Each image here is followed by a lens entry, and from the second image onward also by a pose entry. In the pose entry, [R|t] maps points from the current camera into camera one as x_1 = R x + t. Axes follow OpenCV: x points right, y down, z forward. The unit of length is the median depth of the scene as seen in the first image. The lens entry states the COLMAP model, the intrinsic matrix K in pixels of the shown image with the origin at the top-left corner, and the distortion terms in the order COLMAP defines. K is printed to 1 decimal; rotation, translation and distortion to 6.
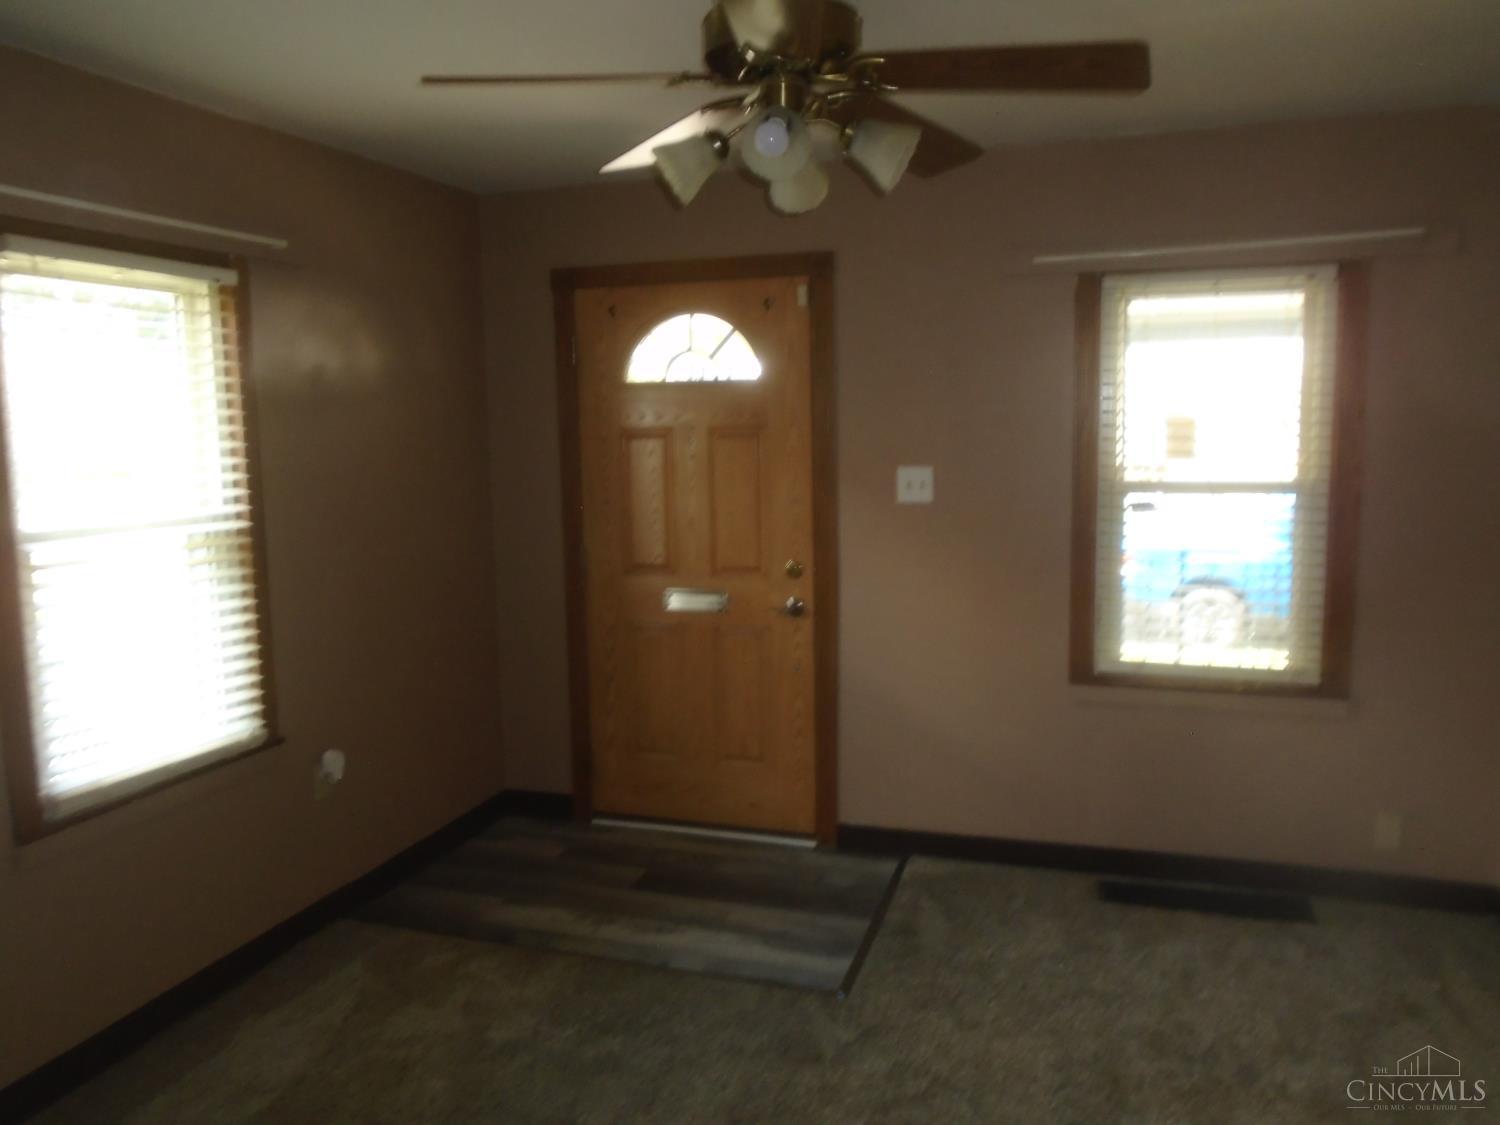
lens RADIAL K [[1149.4, 0, 749.9], [0, 1149.4, 558.5], [0, 0, 1]] dist [-0.027330, 0.018858]
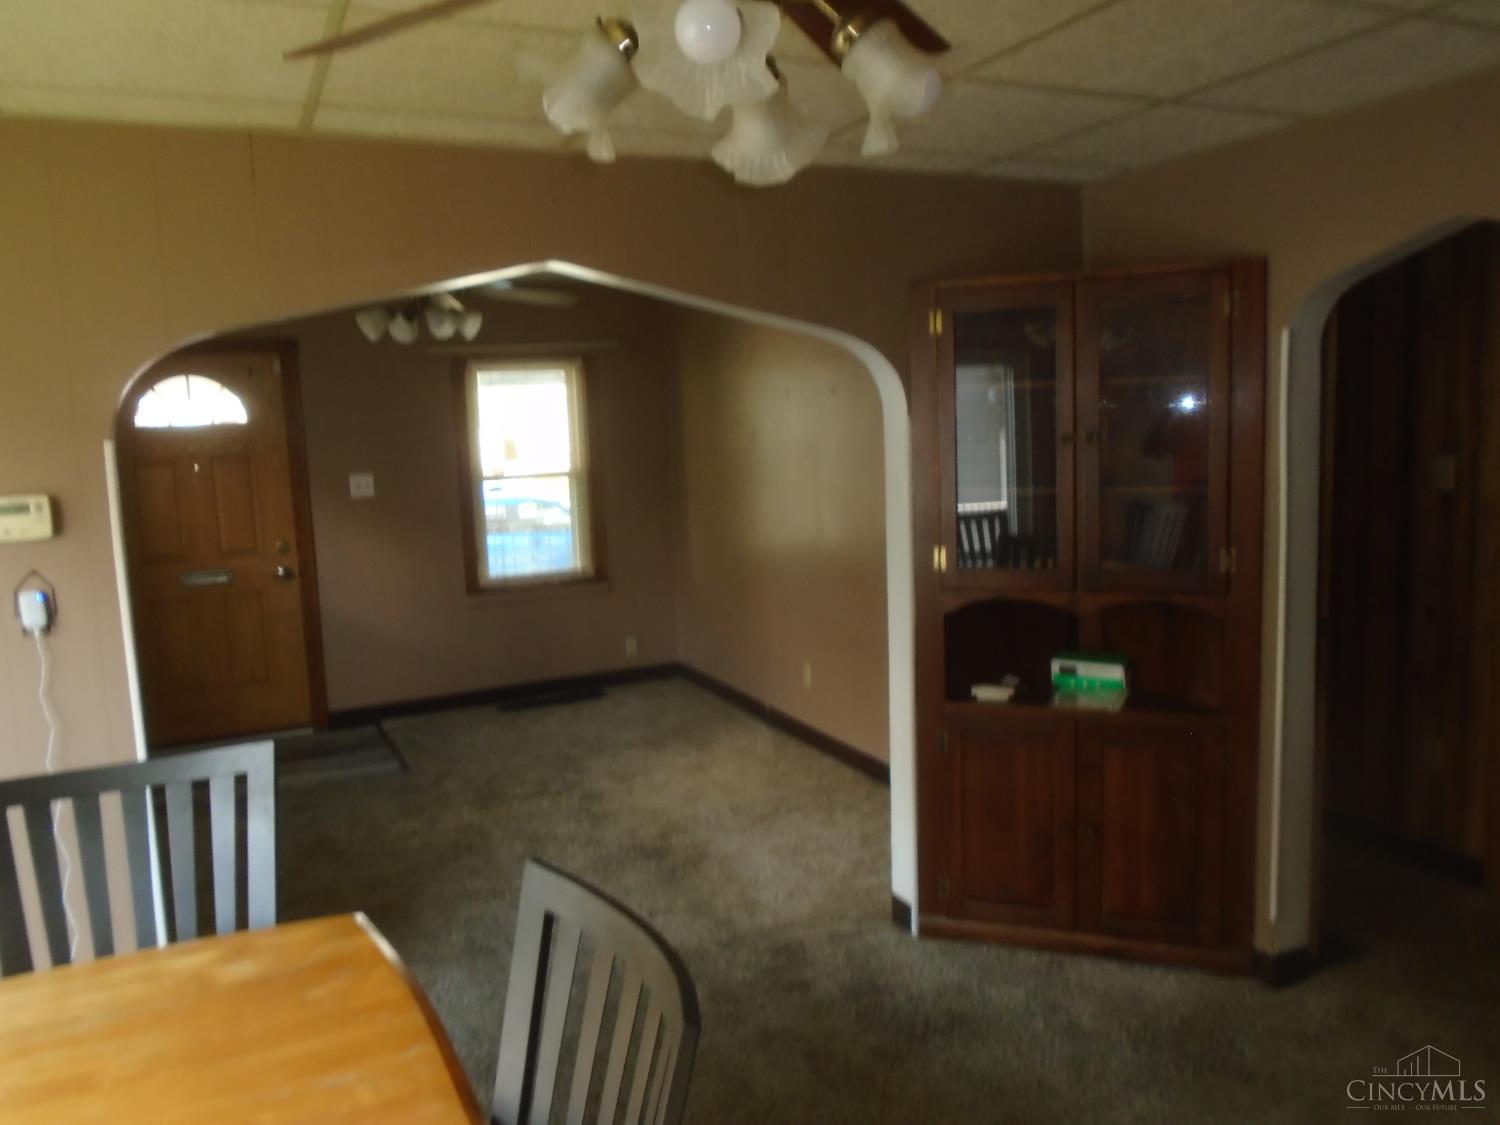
lens RADIAL K [[1149.4, 0, 749.3], [0, 1149.4, 562.4], [0, 0, 1]] dist [-0.027330, 0.018858]
pose [[0.718254, -0.101661, 0.688314, -0.579014], [0.109802, 0.993433, 0.032149, 0.050002], [-0.687063, 0.052487, 0.724700, -0.523487]]
